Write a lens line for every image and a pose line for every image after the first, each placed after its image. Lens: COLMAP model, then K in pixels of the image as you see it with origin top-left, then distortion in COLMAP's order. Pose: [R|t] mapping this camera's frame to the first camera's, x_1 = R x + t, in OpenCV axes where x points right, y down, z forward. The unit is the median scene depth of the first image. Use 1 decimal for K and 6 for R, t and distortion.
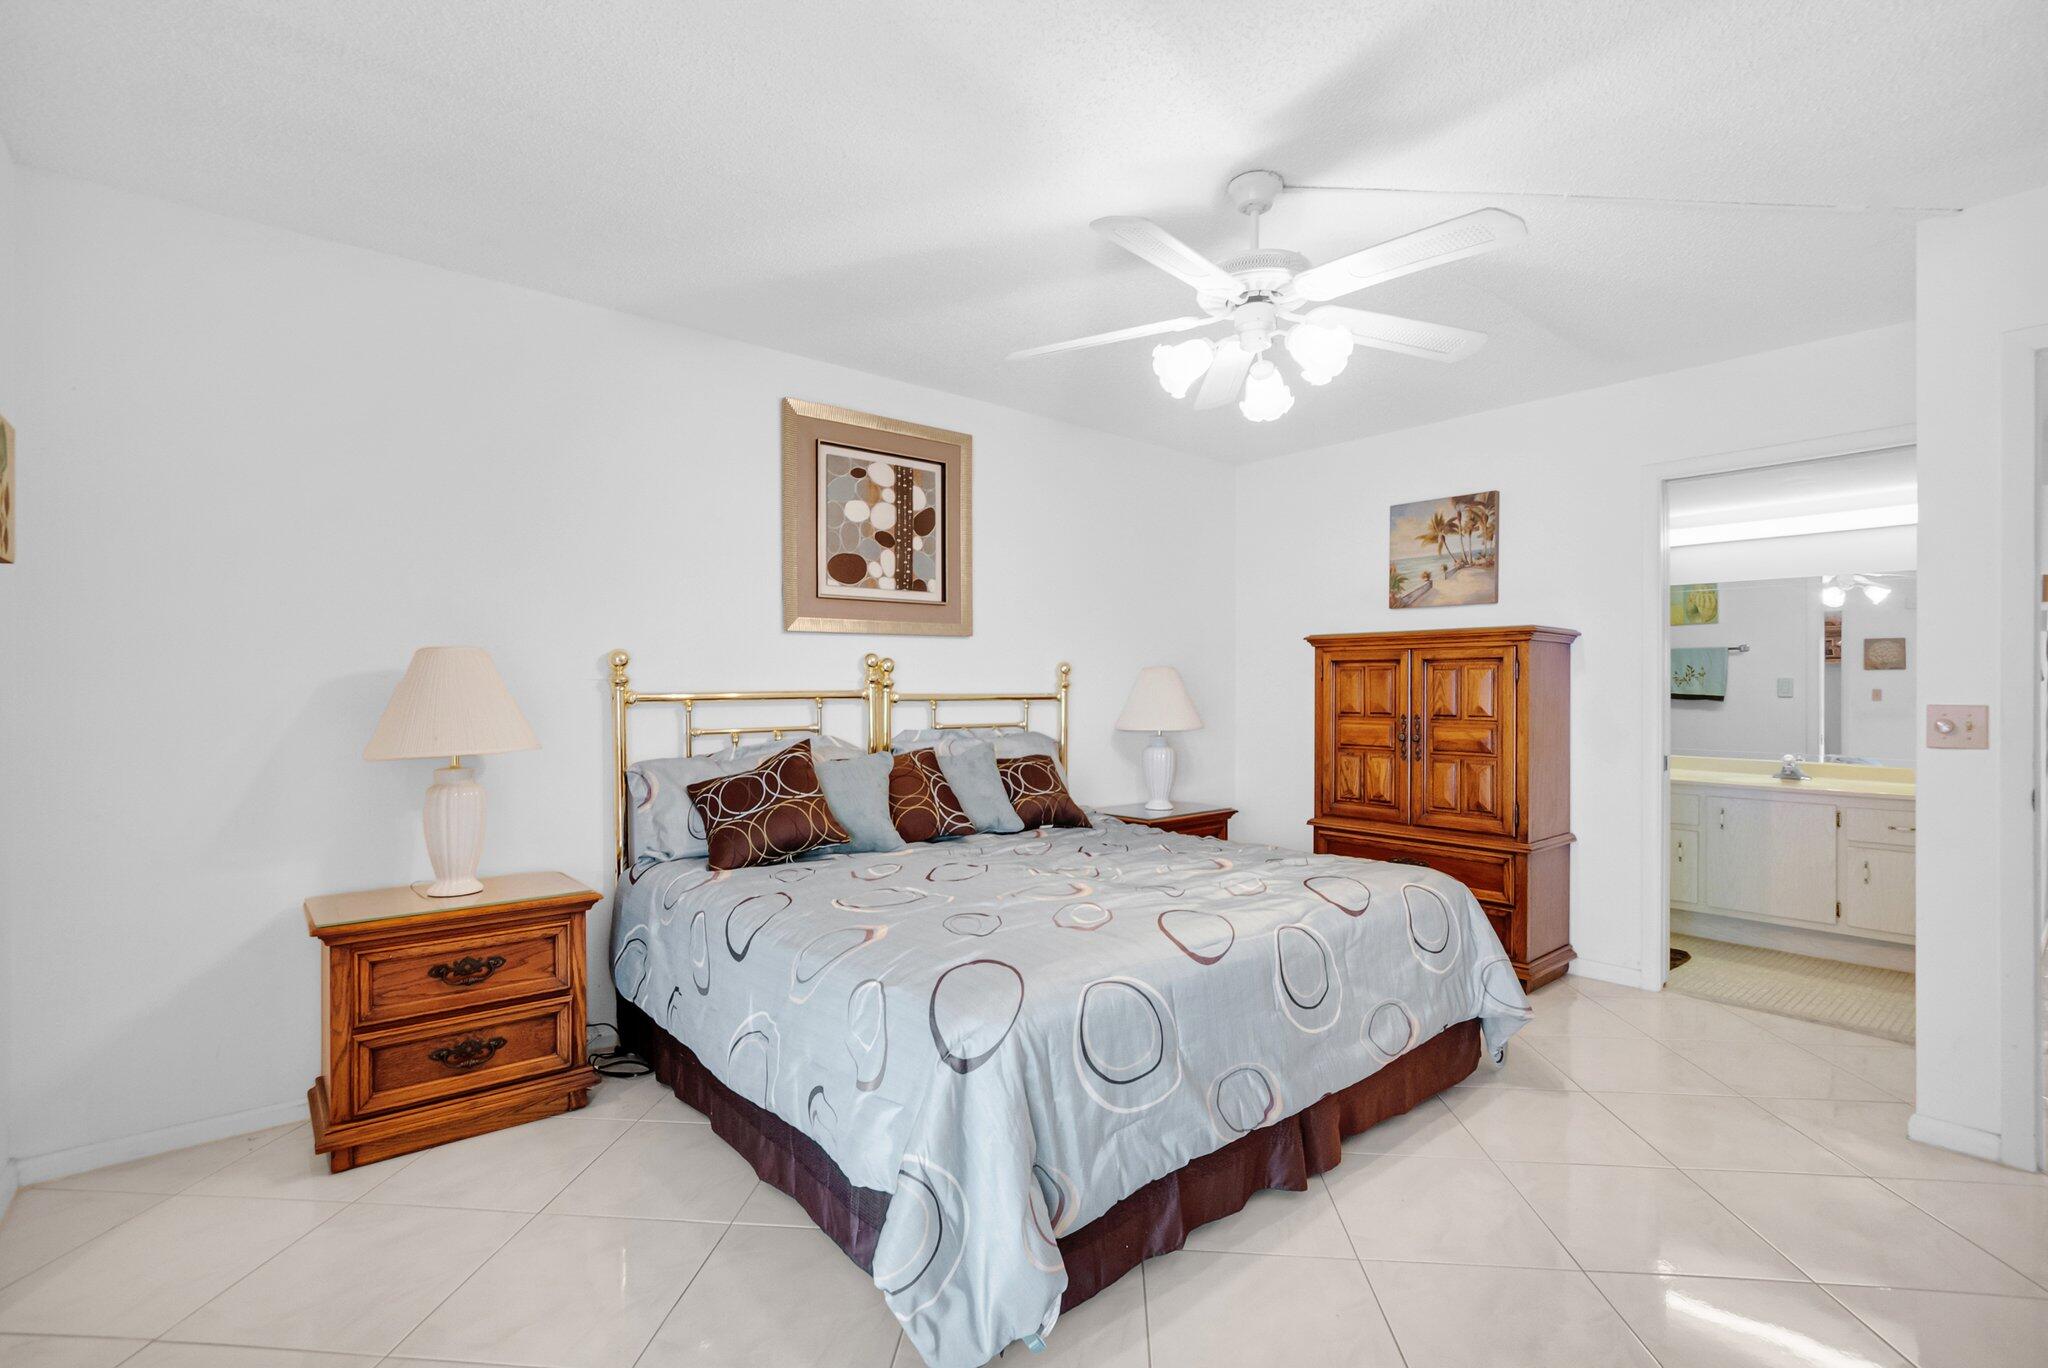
lens RADIAL K [[924.3, 0, 1015.3], [0, 924.3, 700.4], [0, 0, 1]] dist [-0.014415, 0.000712]
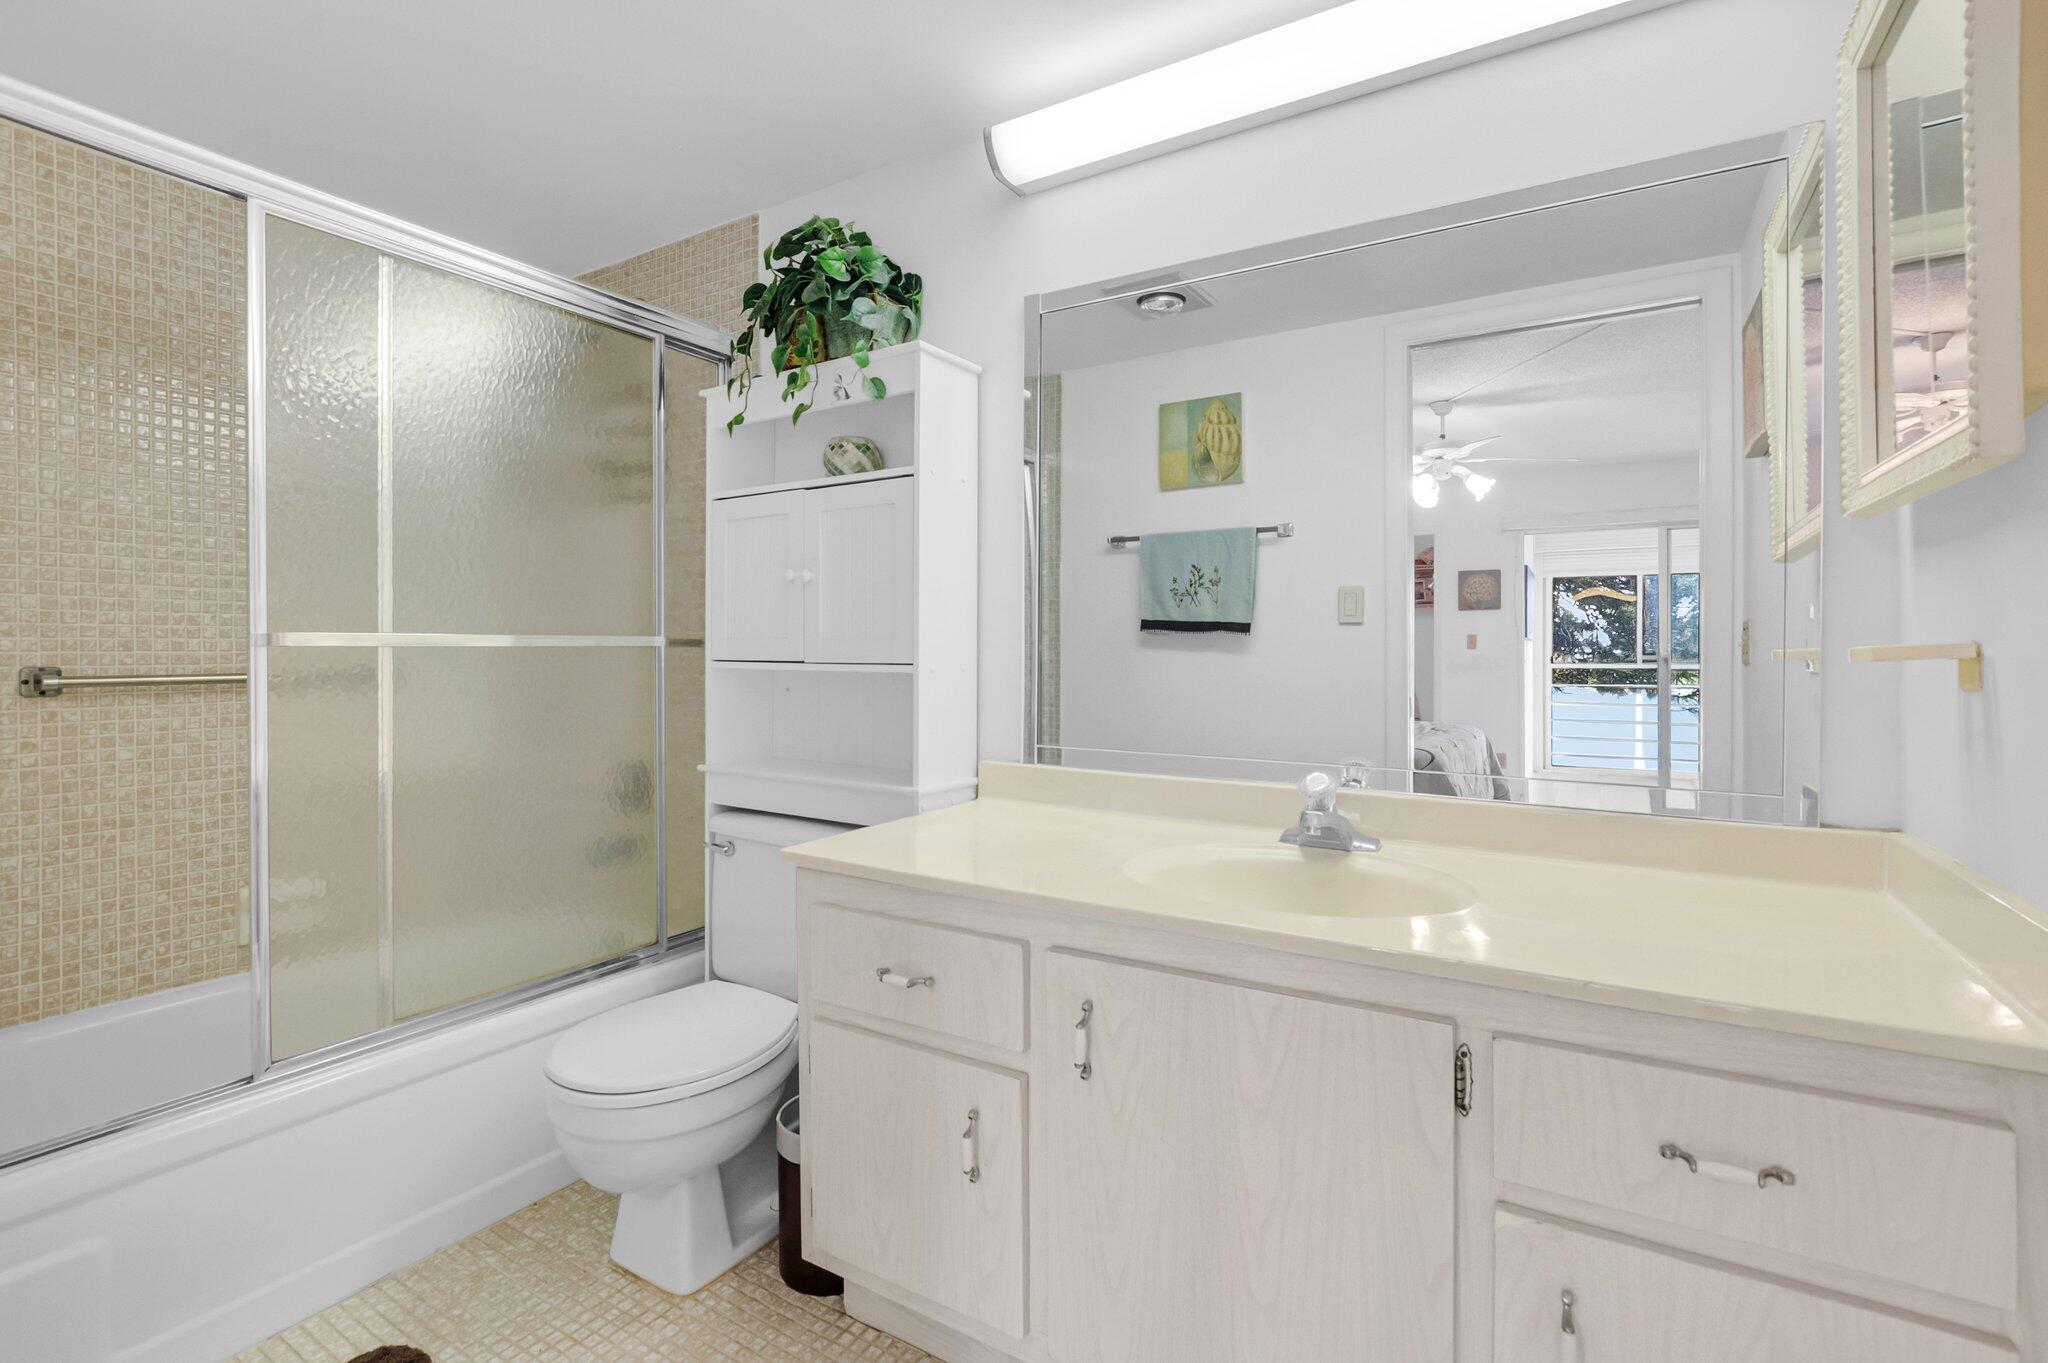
lens RADIAL K [[924.3, 0, 1030.9], [0, 924.3, 659.6], [0, 0, 1]] dist [-0.014415, 0.000712]
pose [[0.946659, -0.000512, 0.322237, 0.483190], [0.002027, 0.999988, -0.004366, 0.016475], [-0.322231, 0.004786, 0.946649, 0.544709]]
